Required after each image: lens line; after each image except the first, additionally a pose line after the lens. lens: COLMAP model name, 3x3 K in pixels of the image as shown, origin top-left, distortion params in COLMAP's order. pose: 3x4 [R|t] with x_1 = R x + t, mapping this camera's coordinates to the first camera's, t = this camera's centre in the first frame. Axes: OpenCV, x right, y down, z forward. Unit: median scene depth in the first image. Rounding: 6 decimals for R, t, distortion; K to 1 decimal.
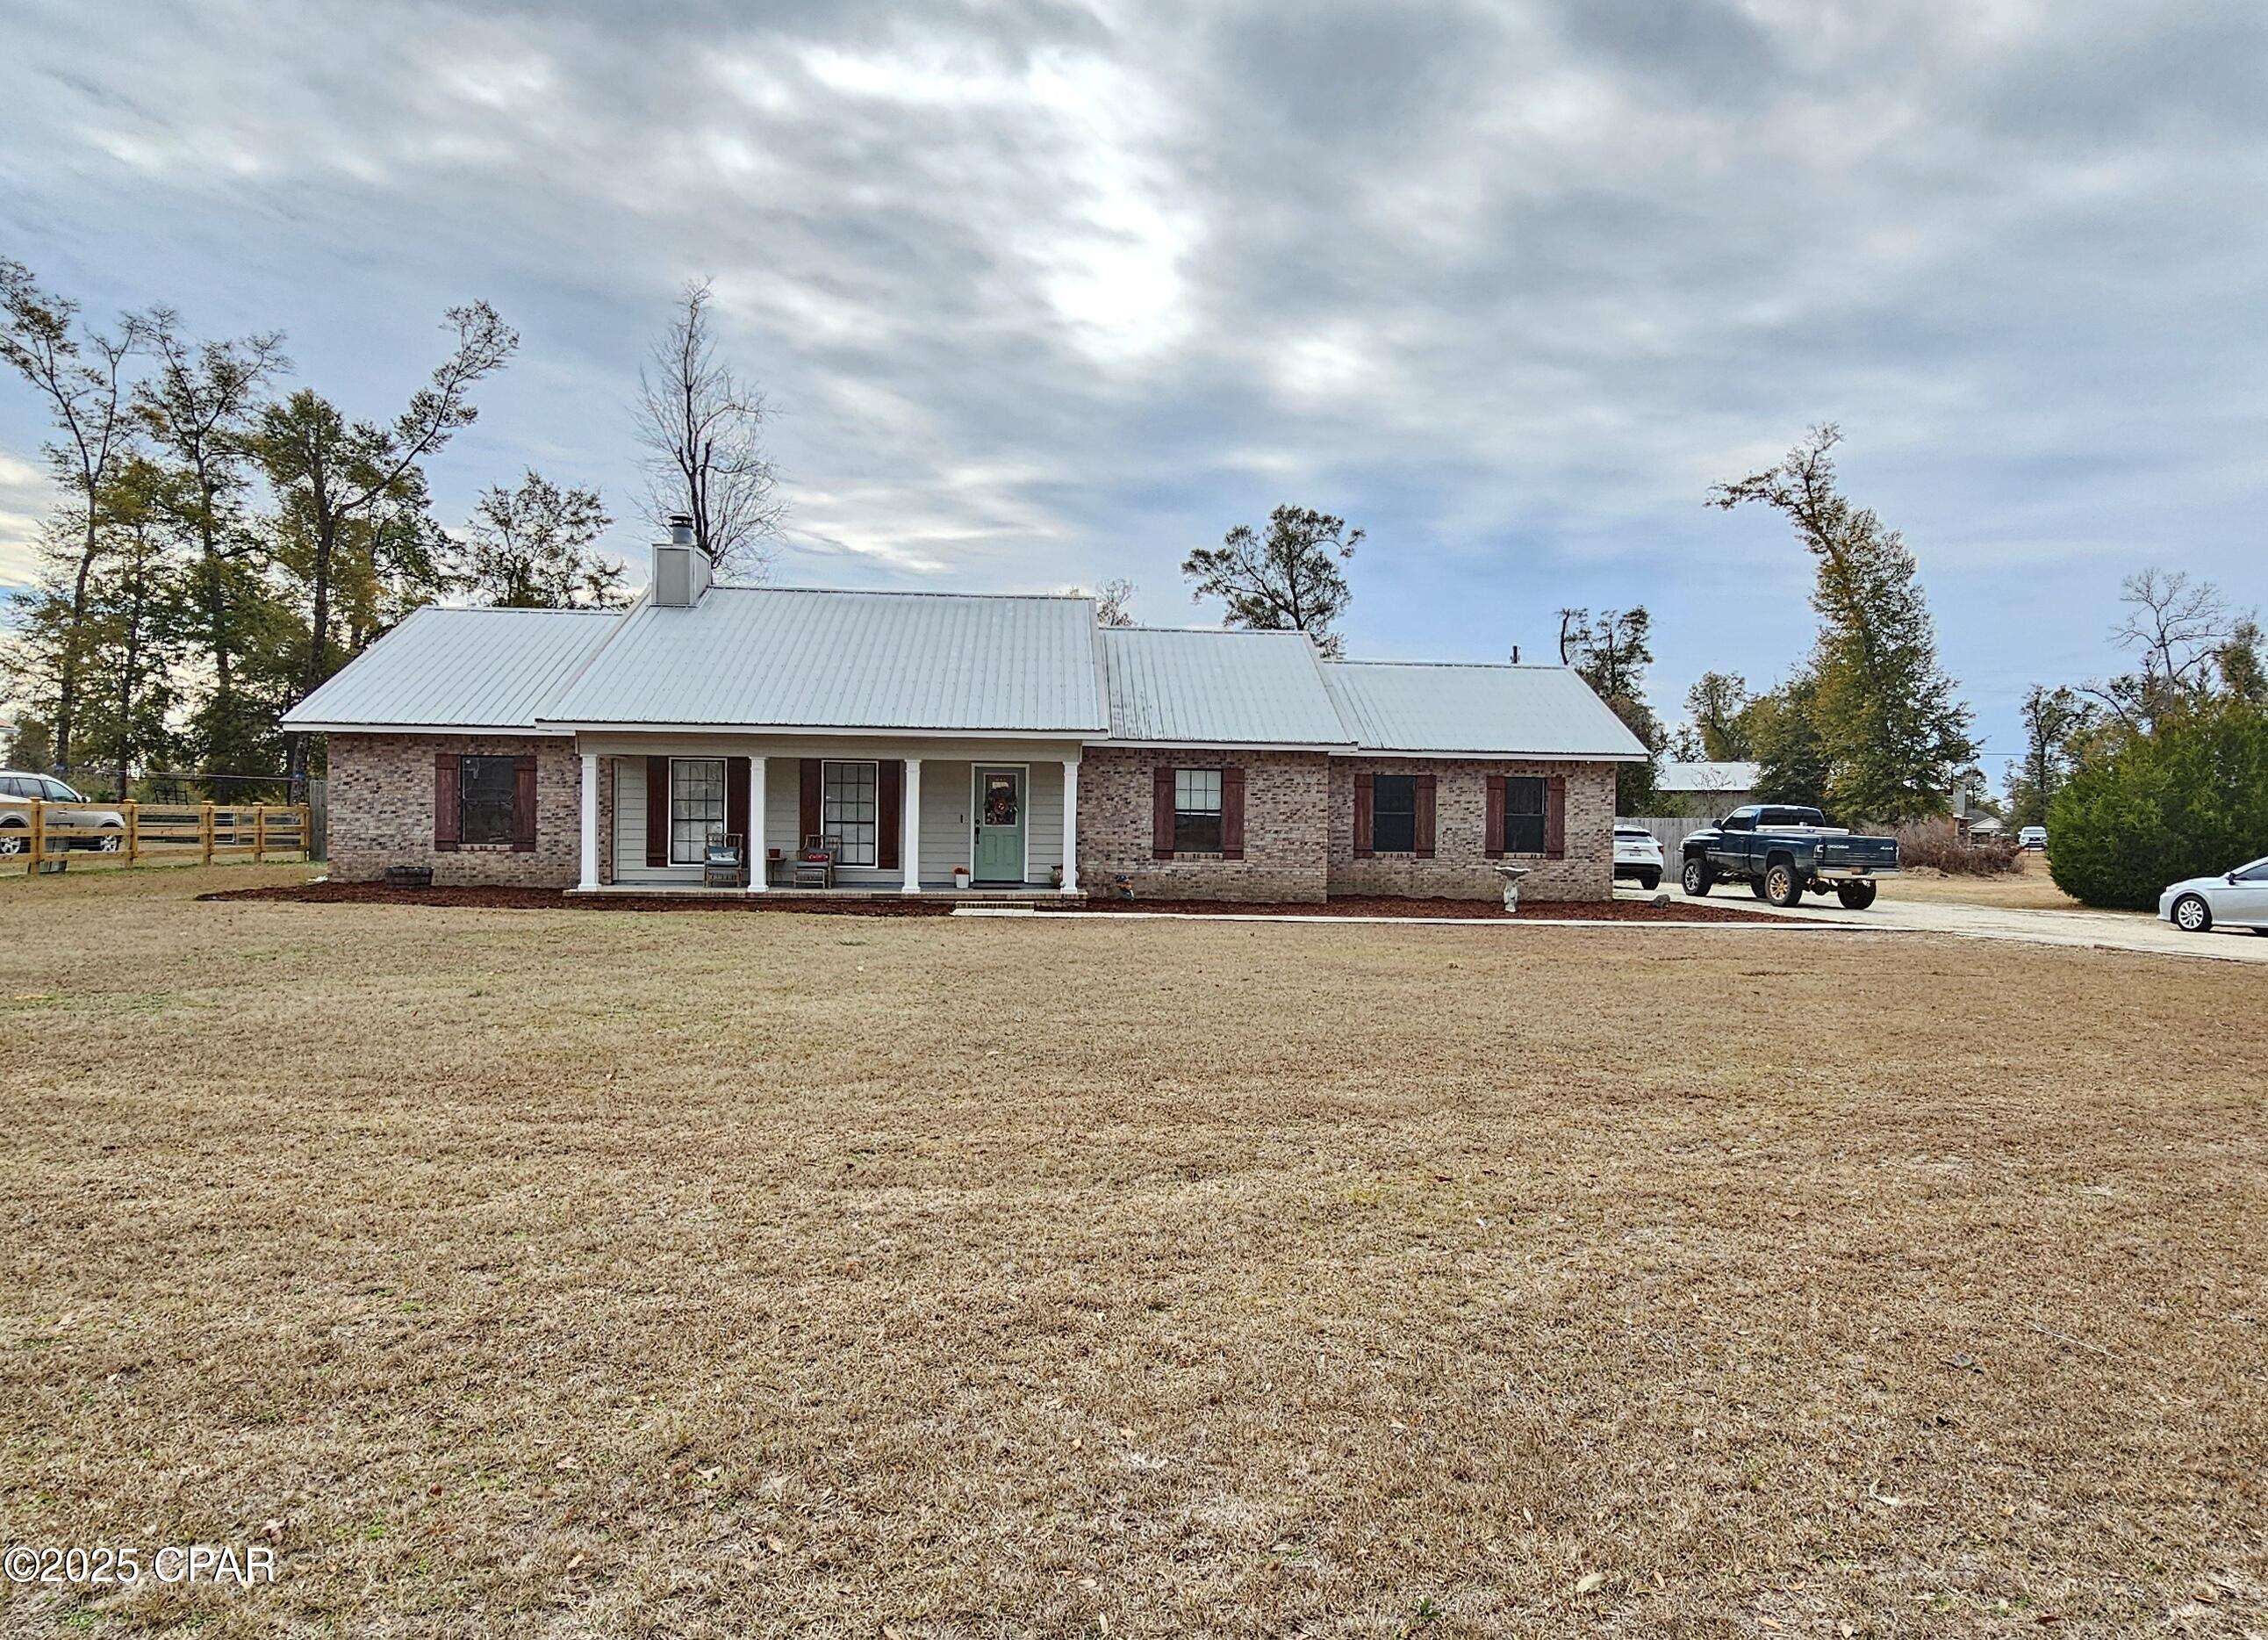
lens RADIAL K [[896.4, 0, 1134.0], [0, 896.4, 820.0], [0, 0, 1]] dist [0.000152, -0.000002]
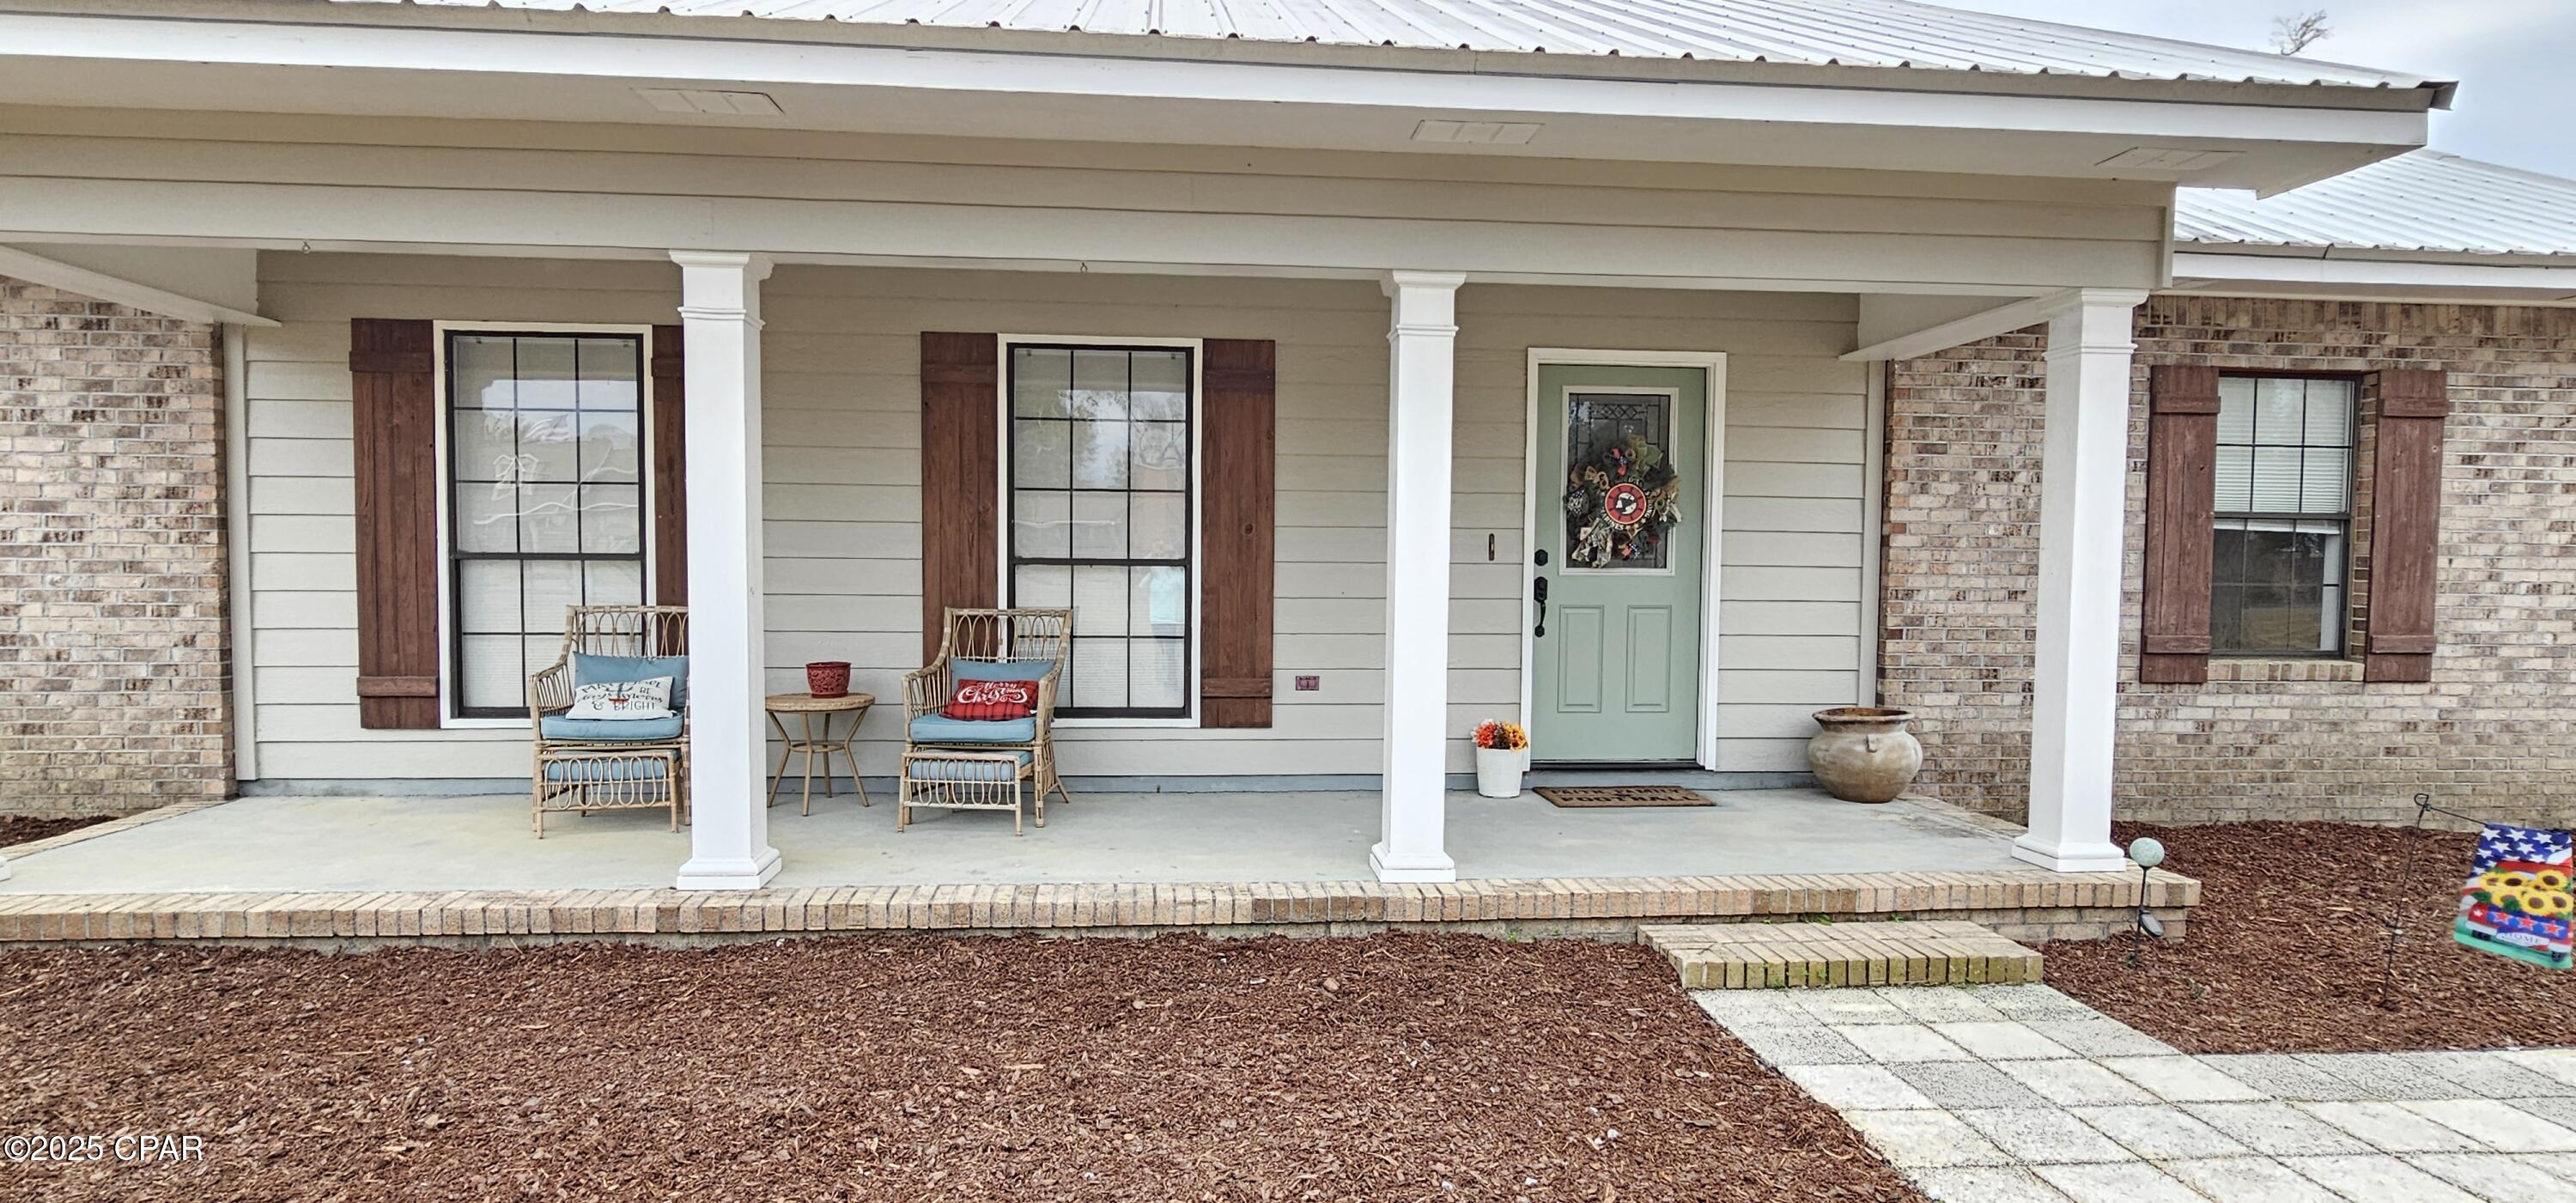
lens RADIAL K [[1060.9, 0, 1287.1], [0, 1060.9, 612.2], [0, 0, 1]] dist [-0.000769, -0.000200]
pose [[0.999857, -0.002844, -0.016655, -0.246940], [0.003725, 0.998583, 0.053095, 0.000885], [0.016480, -0.053149, 0.998451, 0.654796]]
